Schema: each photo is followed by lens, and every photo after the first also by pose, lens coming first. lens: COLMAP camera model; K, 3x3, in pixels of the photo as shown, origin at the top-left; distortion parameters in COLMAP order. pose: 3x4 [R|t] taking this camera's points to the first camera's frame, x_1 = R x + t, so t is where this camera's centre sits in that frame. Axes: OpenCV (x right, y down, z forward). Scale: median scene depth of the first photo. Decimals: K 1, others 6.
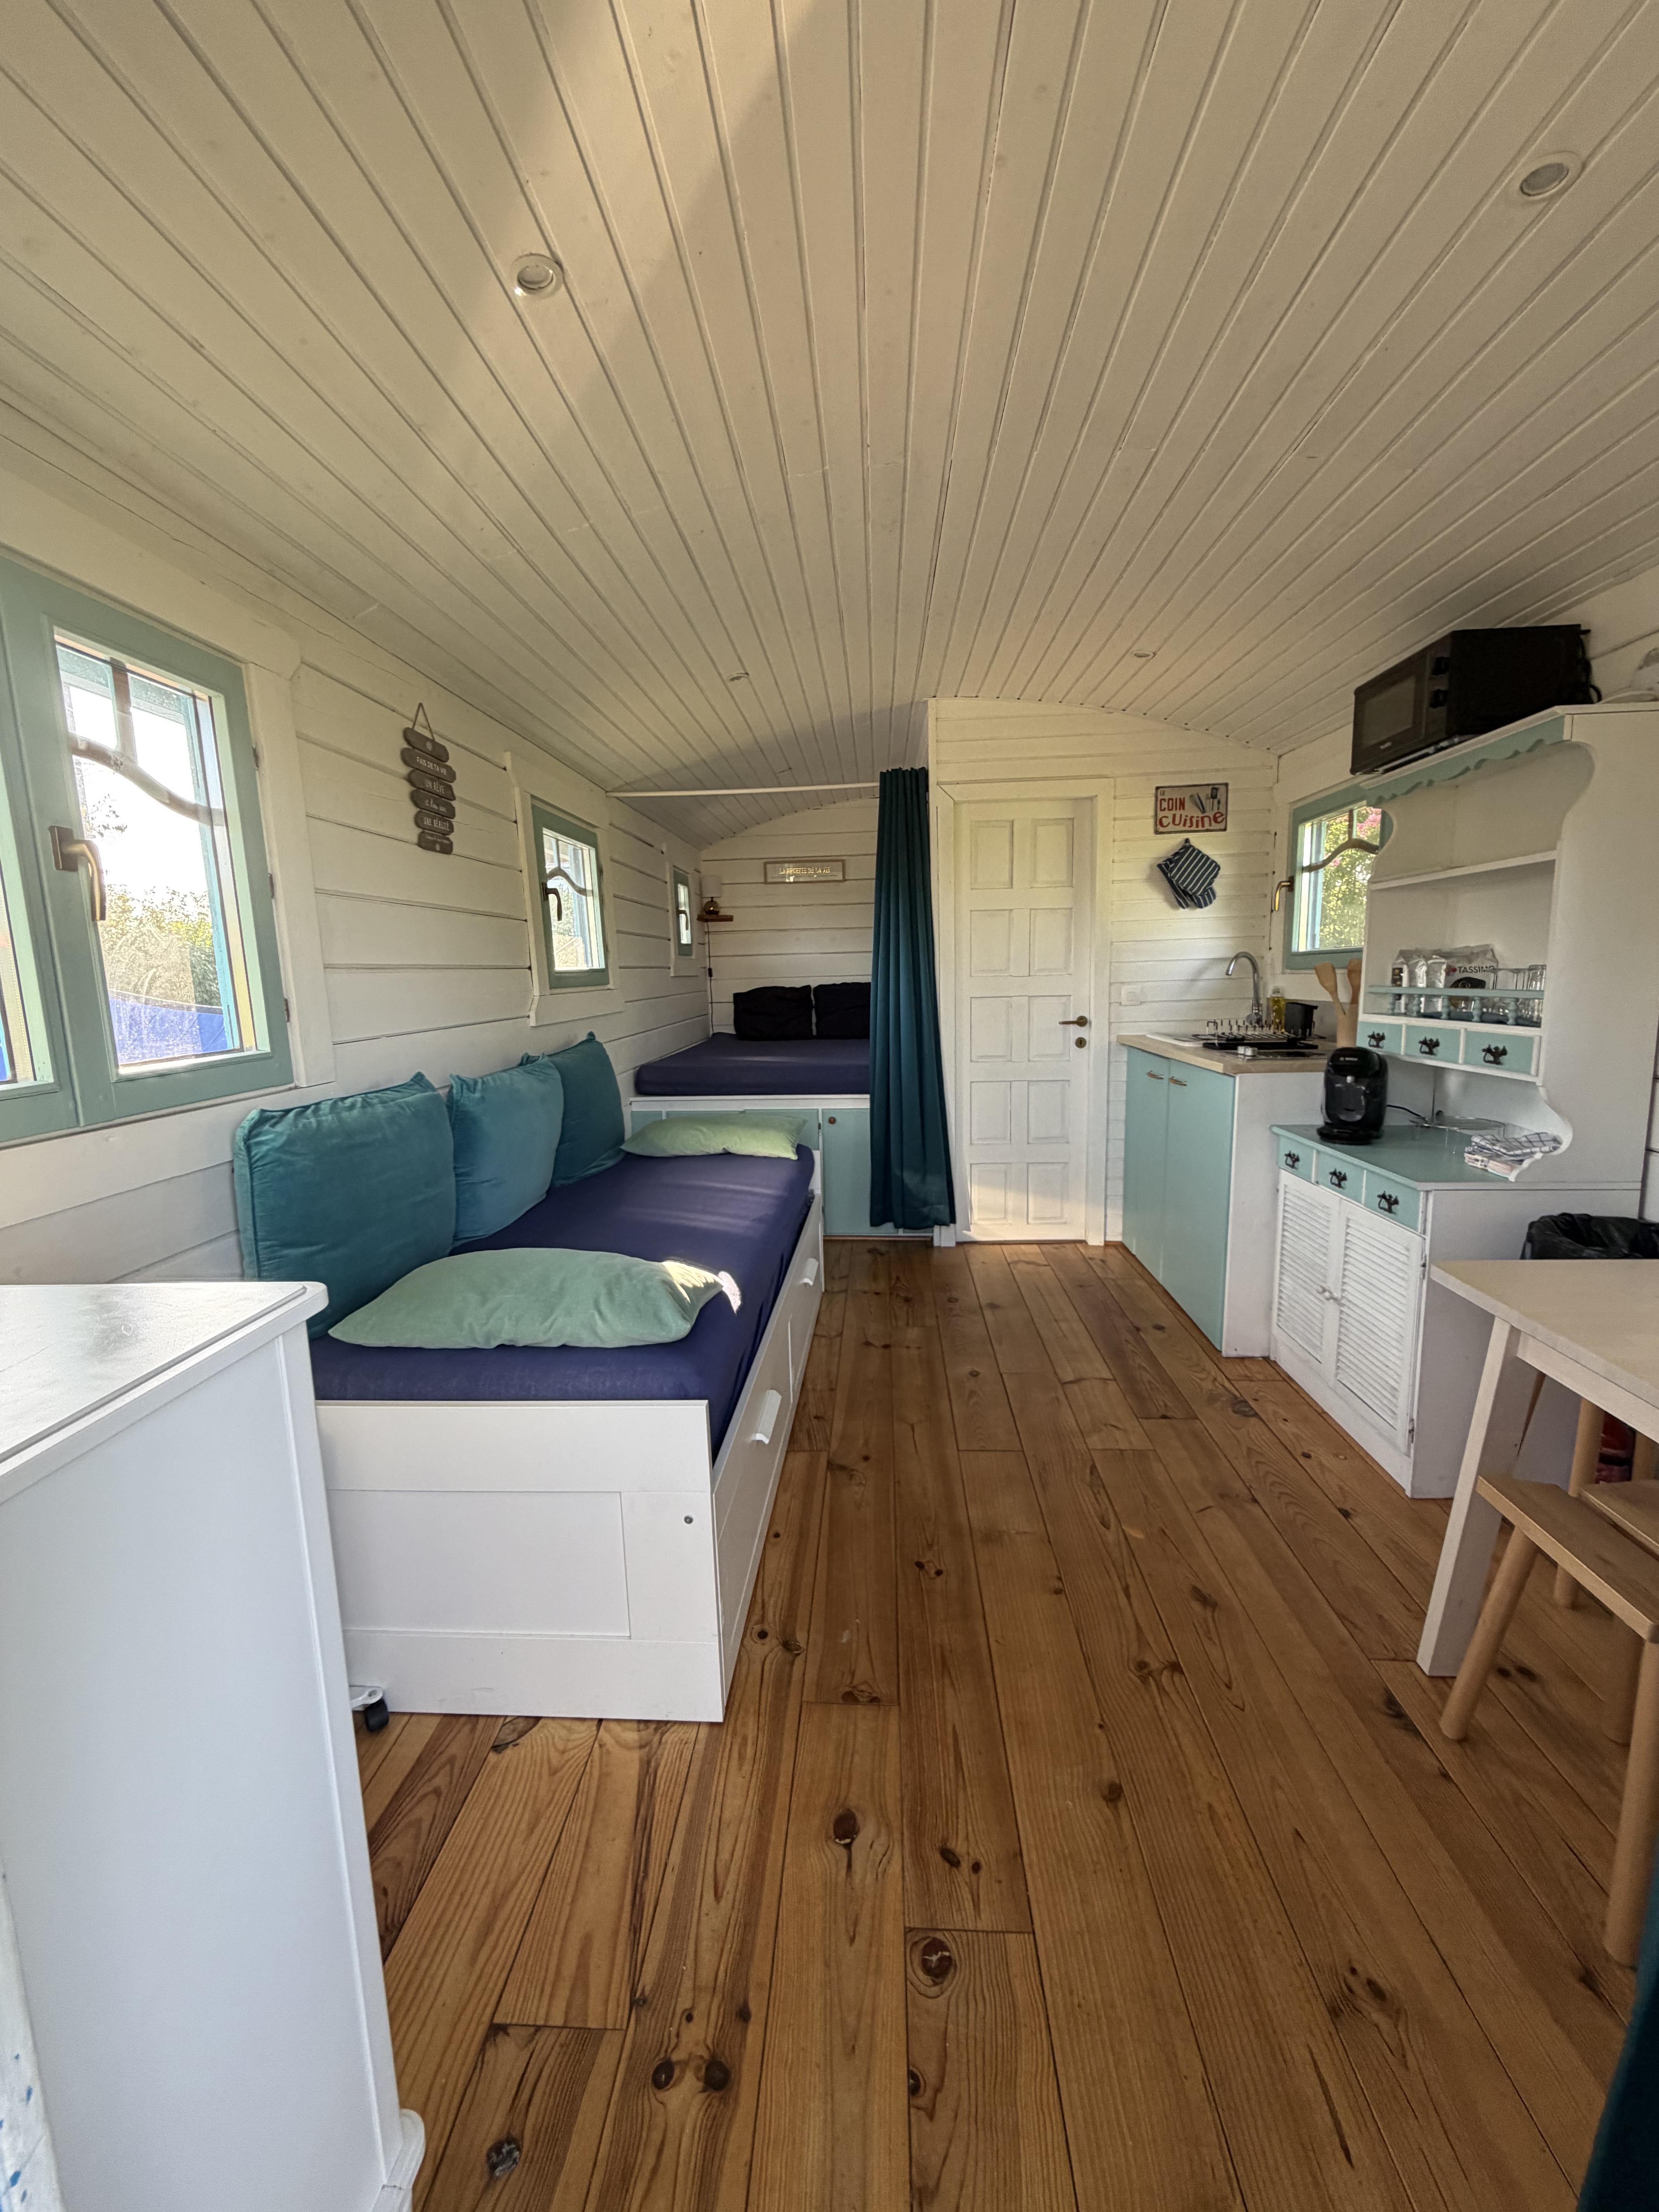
lens RADIAL K [[900.5, 0, 828.7], [0, 900.5, 1086.7], [0, 0, 1]] dist [0.001995, -0.000045]
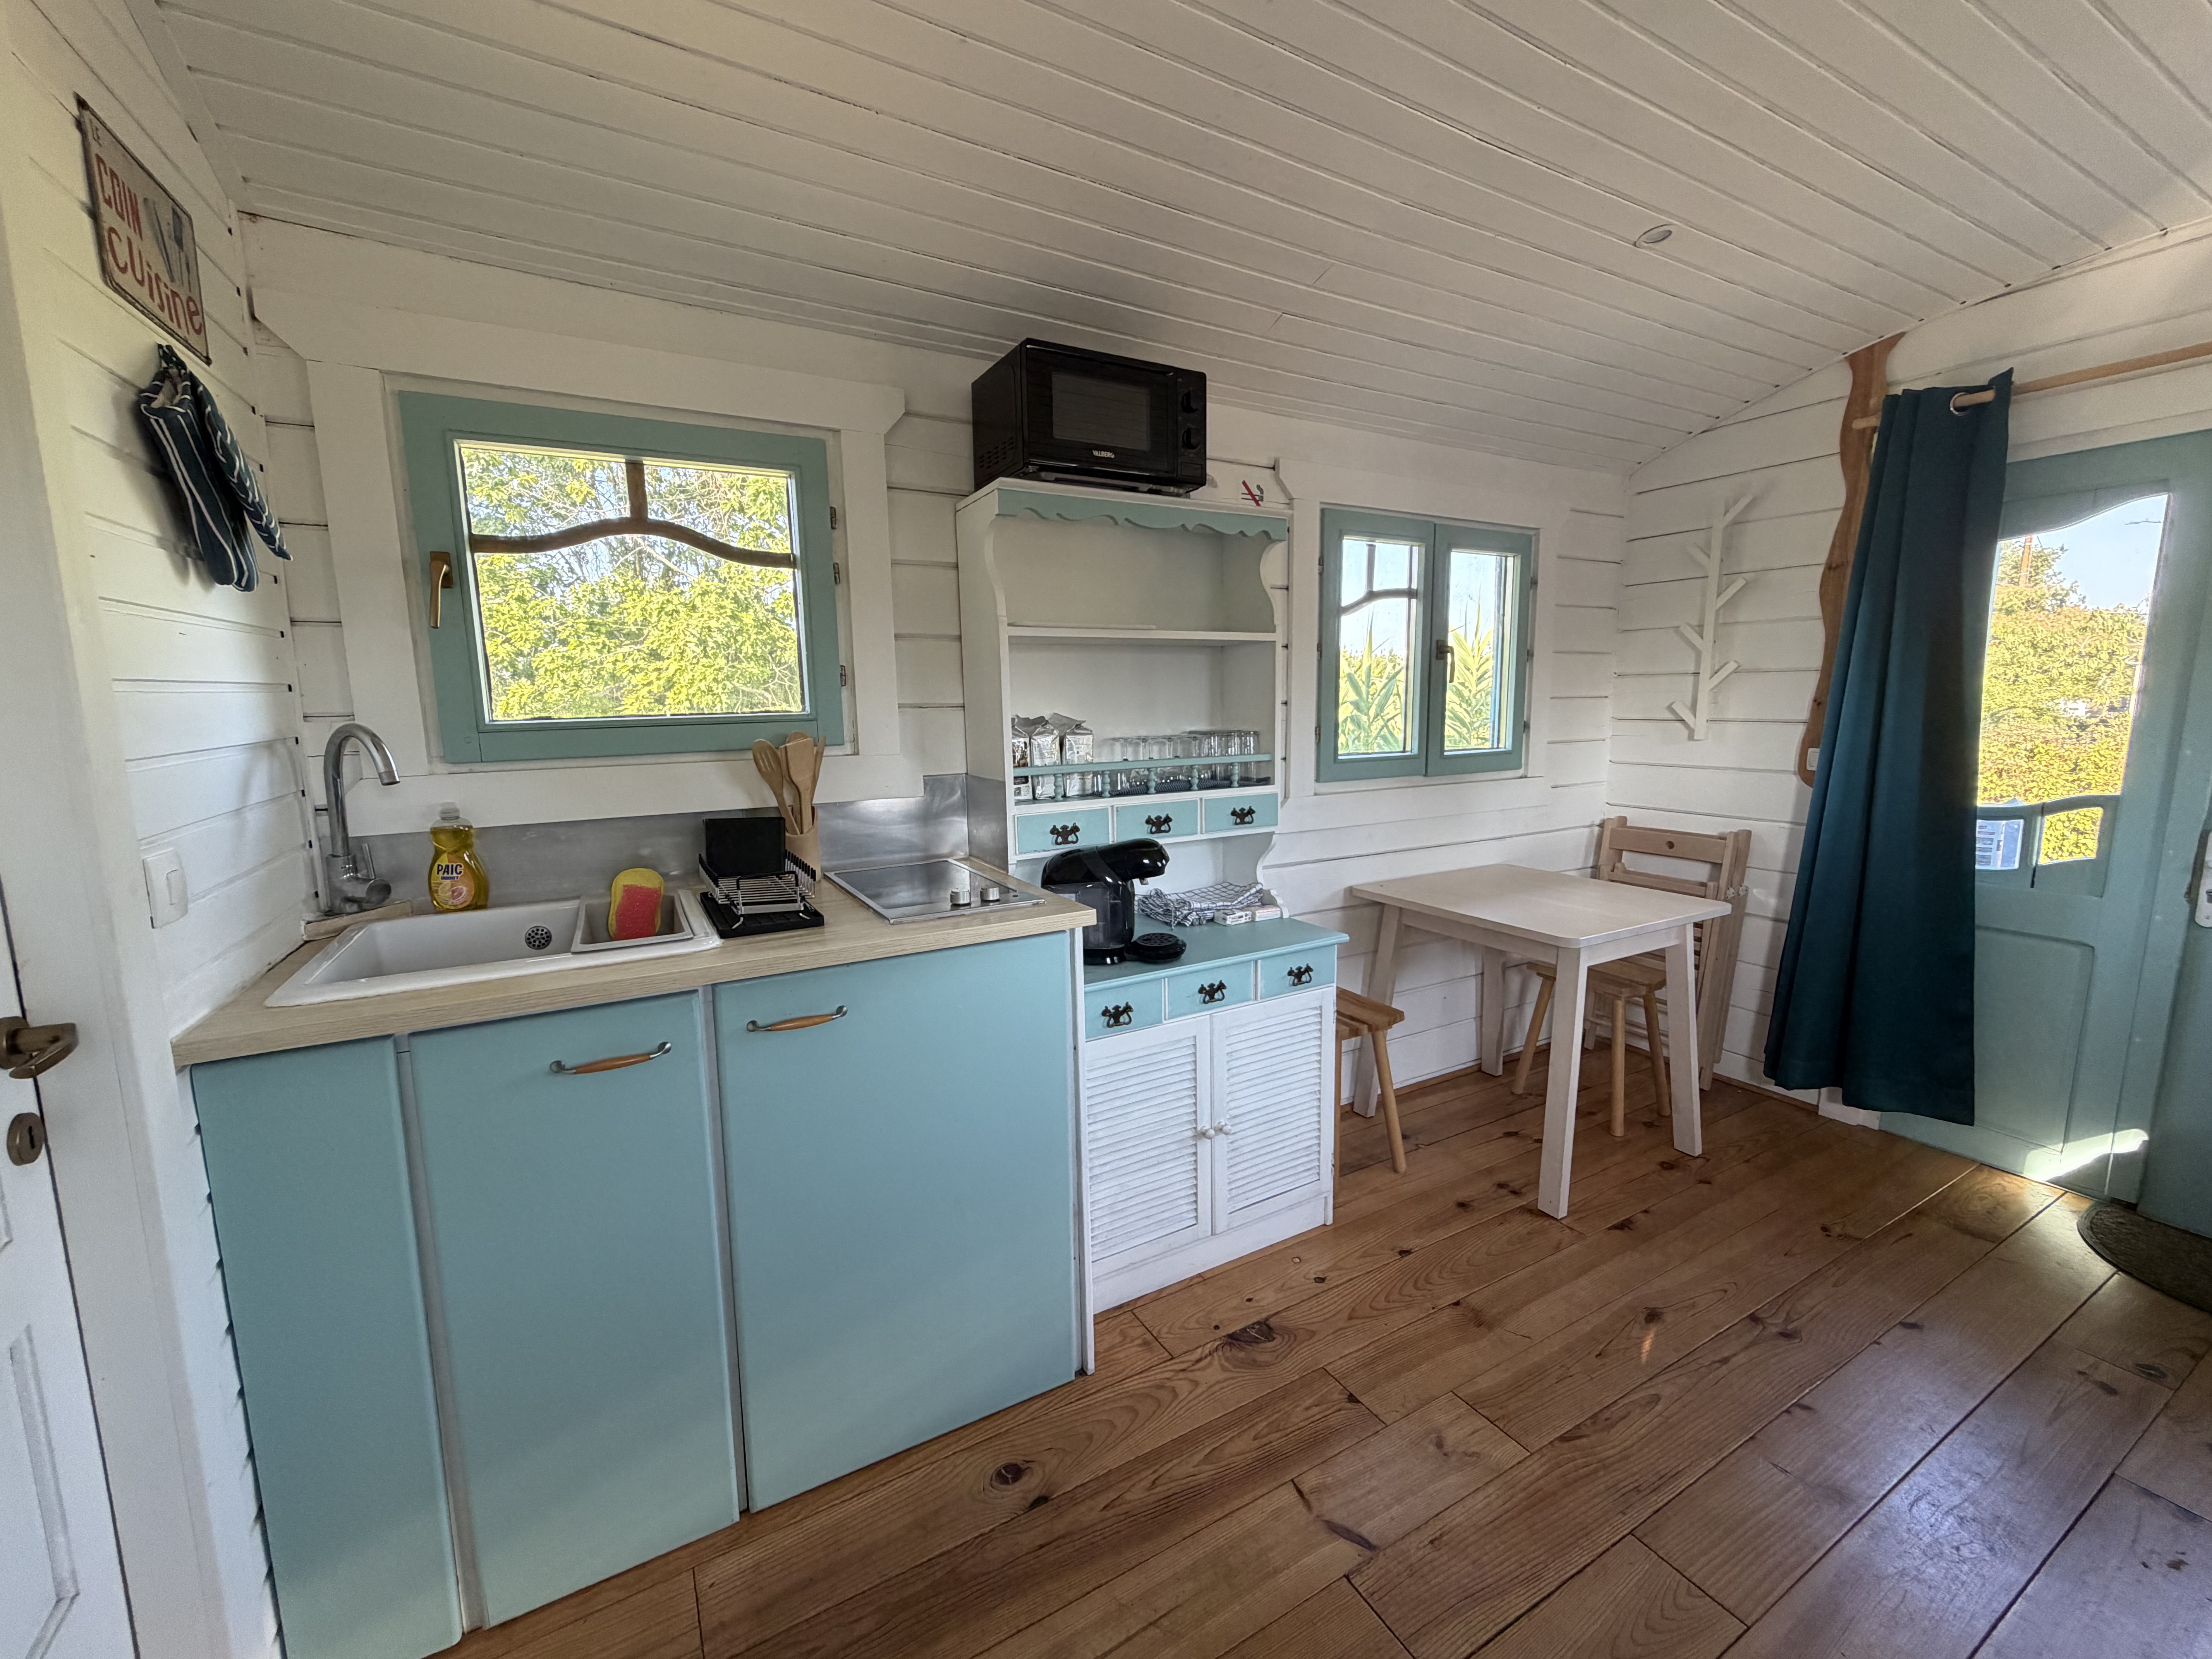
lens RADIAL K [[900.5, 0, 1100.2], [0, 900.5, 828.4], [0, 0, 1]] dist [0.001995, -0.000045]
pose [[-0.541525, -0.088819, 0.835979, -0.053262], [0.132077, 0.973066, 0.188939, -0.207131], [-0.830245, 0.212729, -0.515209, 1.434268]]
